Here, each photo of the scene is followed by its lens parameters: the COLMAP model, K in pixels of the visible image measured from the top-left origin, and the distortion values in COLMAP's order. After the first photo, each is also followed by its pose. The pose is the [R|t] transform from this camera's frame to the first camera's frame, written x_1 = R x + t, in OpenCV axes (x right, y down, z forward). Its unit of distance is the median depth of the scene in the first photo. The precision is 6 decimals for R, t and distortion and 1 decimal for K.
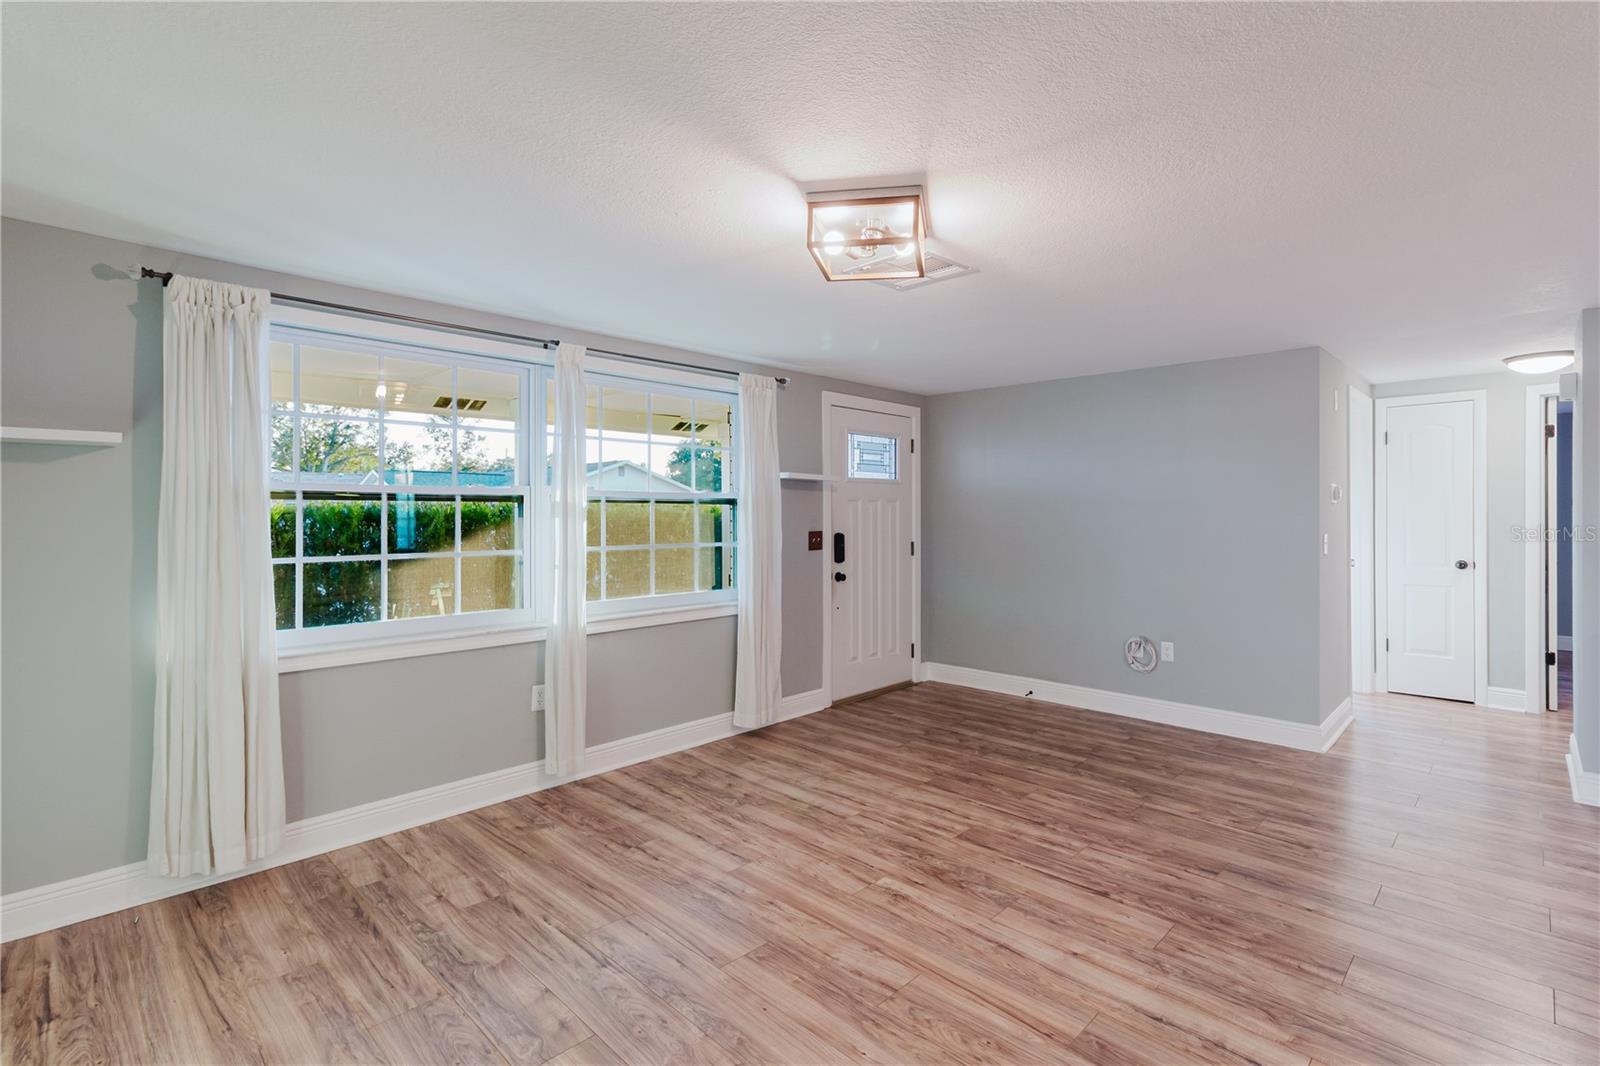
lens RADIAL K [[744.3, 0, 808.2], [0, 744.3, 508.5], [0, 0, 1]] dist [0.003327, -0.000317]
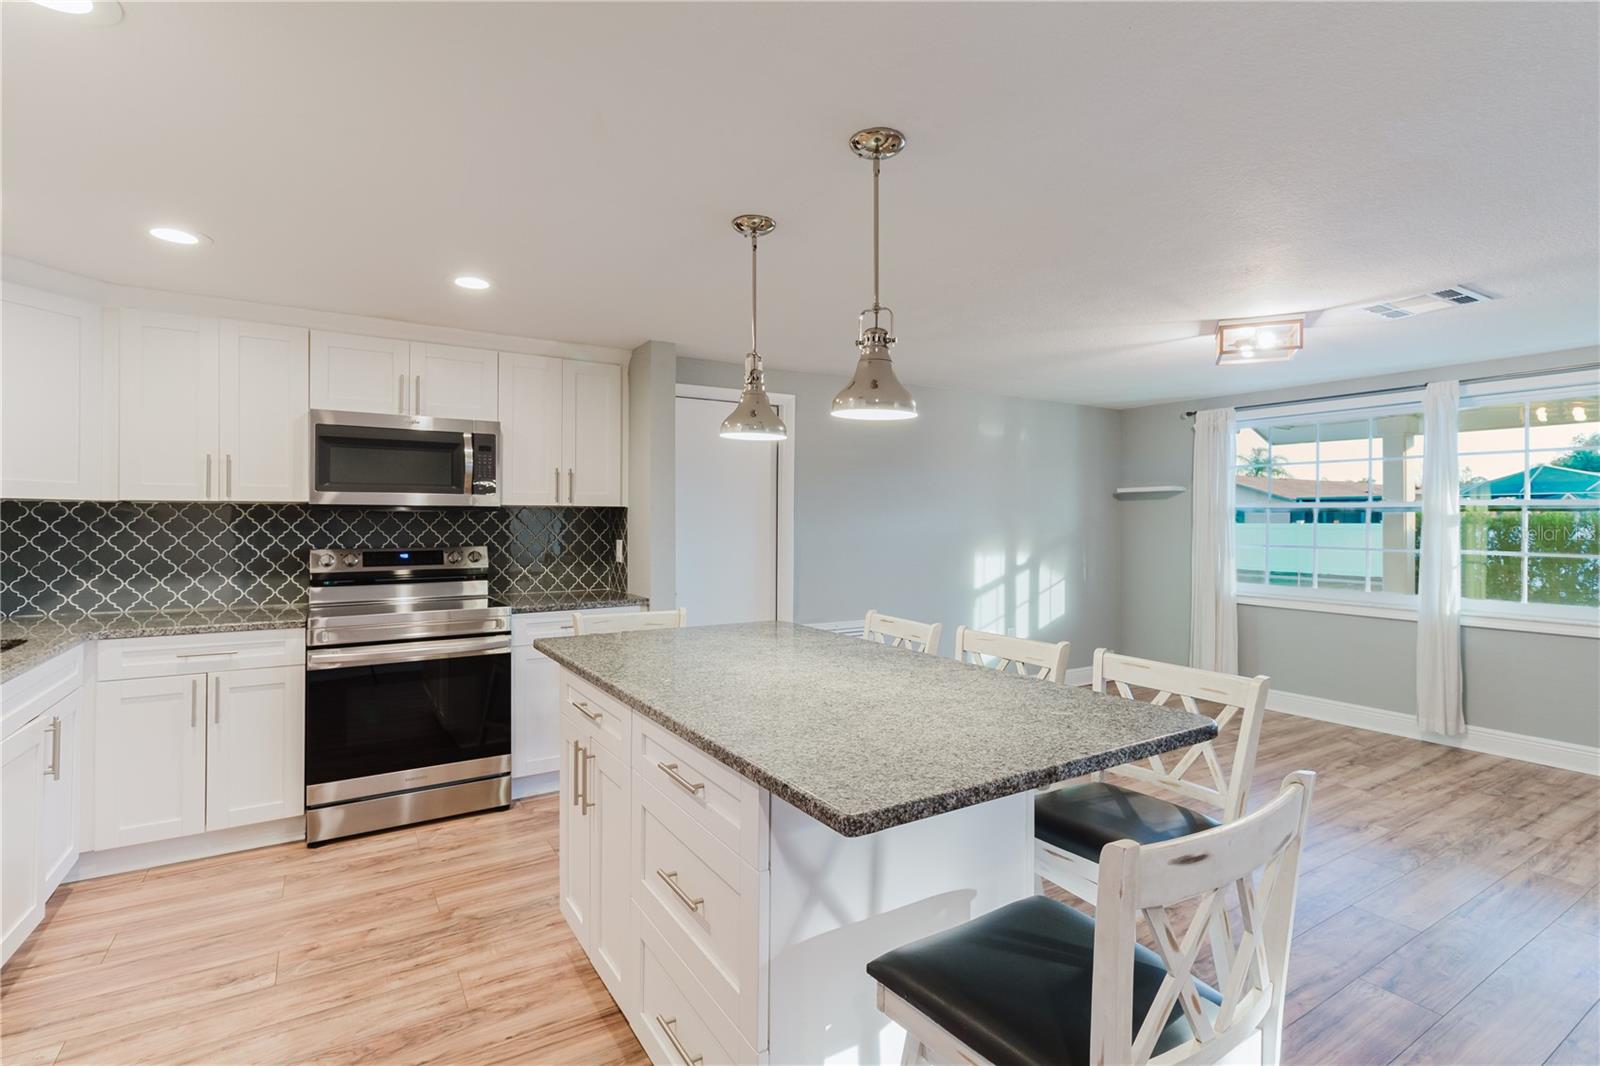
lens RADIAL K [[744.3, 0, 813.8], [0, 744.3, 524.4], [0, 0, 1]] dist [0.003327, -0.000317]
pose [[-0.232923, 0.003097, -0.972490, 1.125362], [0.008400, 0.999964, 0.001173, 0.005706], [0.972459, -0.007895, -0.232940, 0.310310]]
